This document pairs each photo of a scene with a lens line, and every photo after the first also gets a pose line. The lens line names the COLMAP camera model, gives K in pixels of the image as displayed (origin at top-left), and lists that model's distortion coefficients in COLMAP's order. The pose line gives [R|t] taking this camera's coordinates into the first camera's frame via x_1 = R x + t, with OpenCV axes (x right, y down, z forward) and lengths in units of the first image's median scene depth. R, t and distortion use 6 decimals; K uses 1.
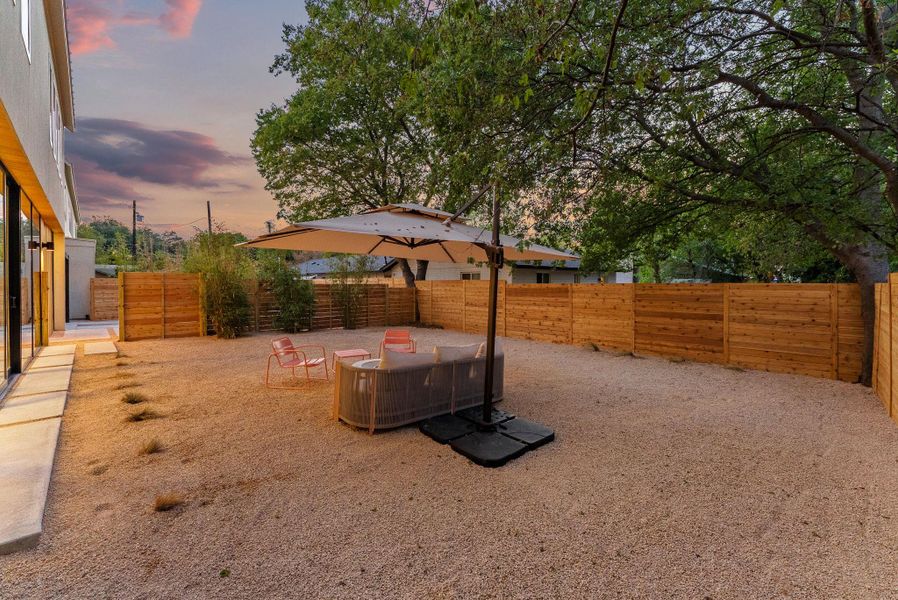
lens RADIAL K [[403.4, 0, 448.9], [0, 403.4, 293.6], [0, 0, 1]] dist [-0.000379, -0.001473]
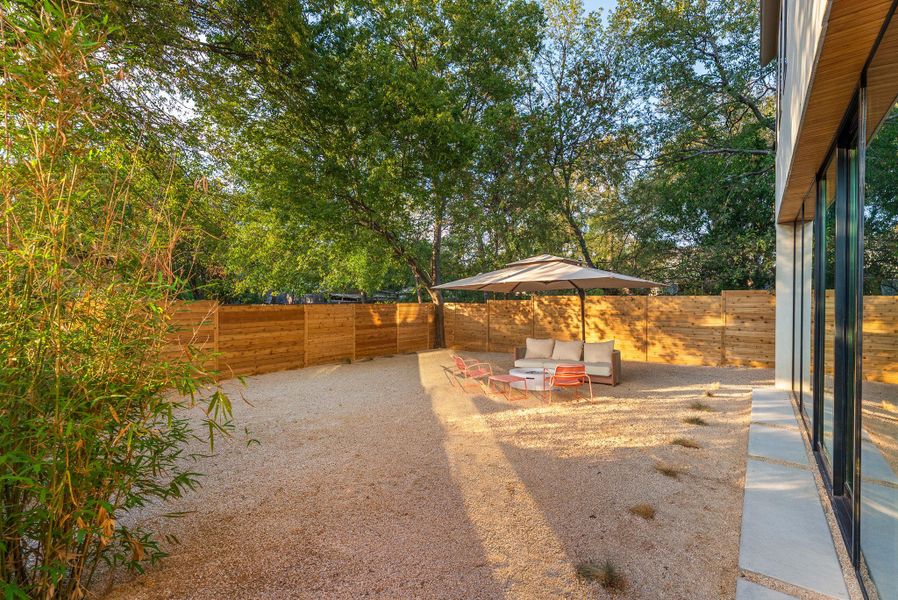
lens RADIAL K [[403.4, 0, 449.4], [0, 403.4, 306.9], [0, 0, 1]] dist [-0.000379, -0.001473]
pose [[-0.186587, -0.017807, 0.982277, -0.759475], [0.027170, 0.999360, 0.023278, -0.035159], [-0.982063, 0.031032, -0.185984, 0.866060]]
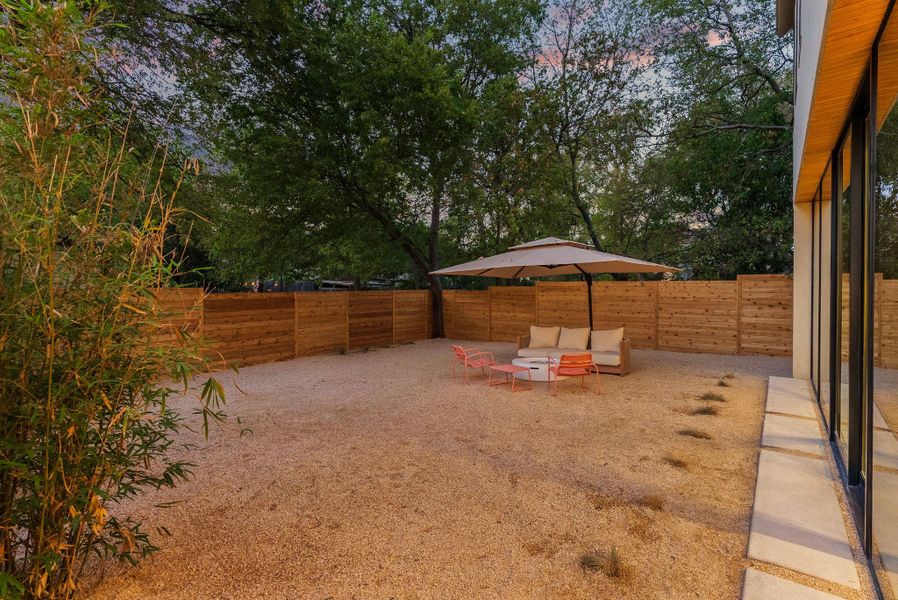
lens RADIAL K [[433.9, 0, 449.6], [0, 433.9, 293.8], [0, 0, 1]] dist [0.000977, 0.001477]
pose [[-0.189612, -0.014385, 0.981754, -0.773466], [0.031885, 0.999275, 0.020799, -0.032245], [-0.981341, 0.035247, -0.189016, 0.869370]]
